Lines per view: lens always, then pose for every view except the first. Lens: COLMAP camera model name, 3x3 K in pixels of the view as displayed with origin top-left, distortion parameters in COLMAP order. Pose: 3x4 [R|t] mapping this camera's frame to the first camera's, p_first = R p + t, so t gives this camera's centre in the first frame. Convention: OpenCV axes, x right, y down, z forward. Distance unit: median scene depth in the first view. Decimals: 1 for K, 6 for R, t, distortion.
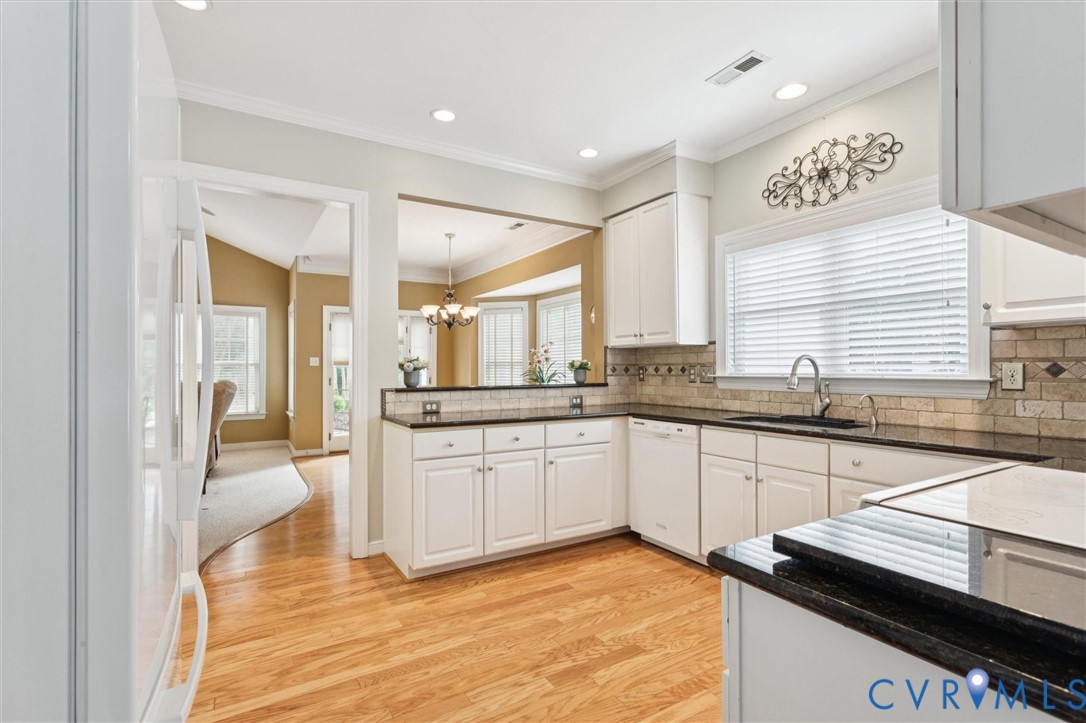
lens RADIAL K [[514.7, 0, 544.6], [0, 514.7, 366.4], [0, 0, 1]] dist [-0.000299, 0.000123]
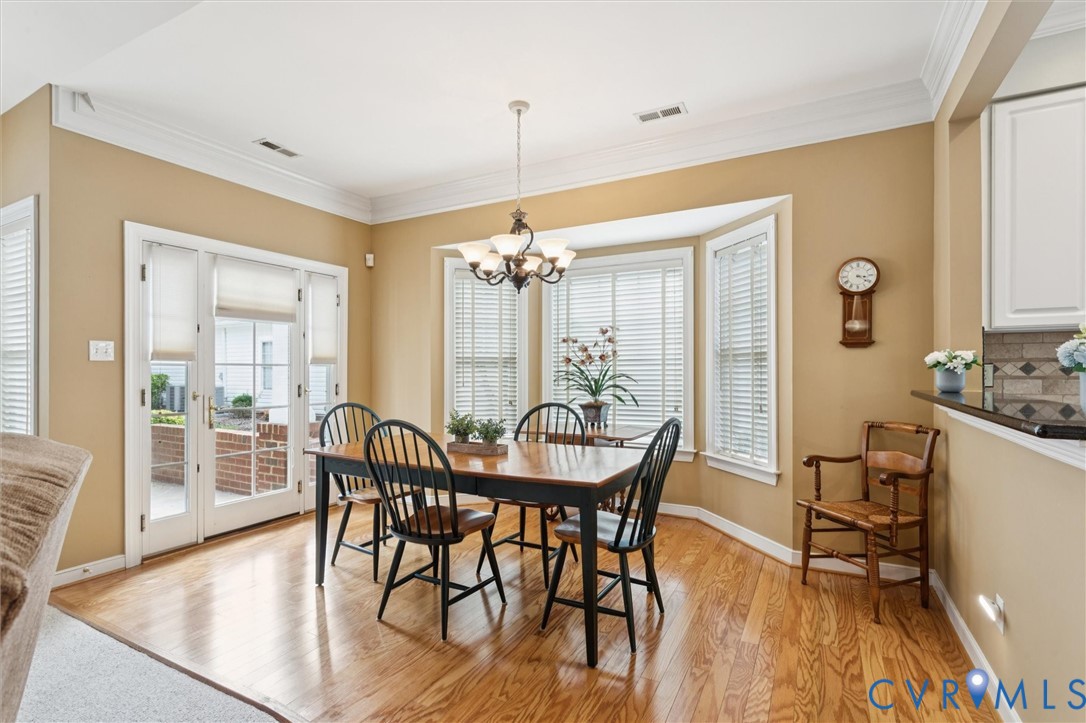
lens RADIAL K [[514.7, 0, 544.6], [0, 514.7, 366.4], [0, 0, 1]] dist [-0.000299, 0.000123]
pose [[0.857444, 0.000922, 0.514576, -0.358915], [-0.001580, 0.999998, 0.000841, 0.002533], [-0.514574, -0.001535, 0.857444, 0.461645]]
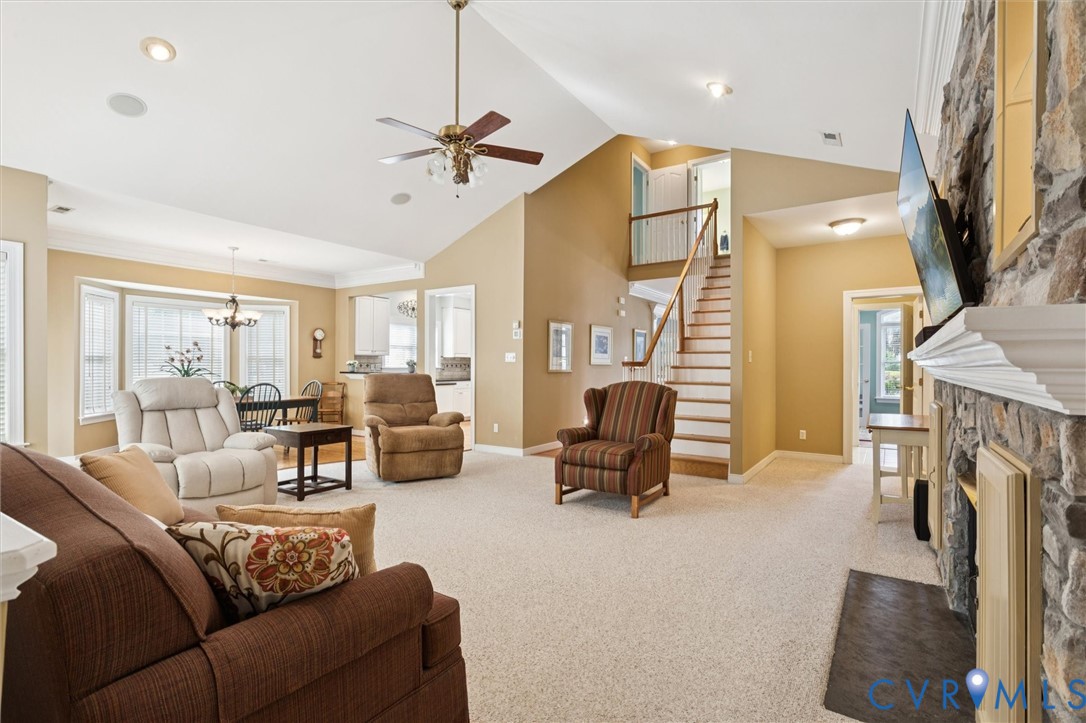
lens RADIAL K [[514.7, 0, 544.6], [0, 514.7, 366.4], [0, 0, 1]] dist [-0.000299, 0.000123]
pose [[-0.427894, -0.002009, 0.903826, -1.286959], [-0.006189, 0.999981, -0.000707, 0.004401], [-0.903807, -0.005896, -0.427899, 0.728277]]
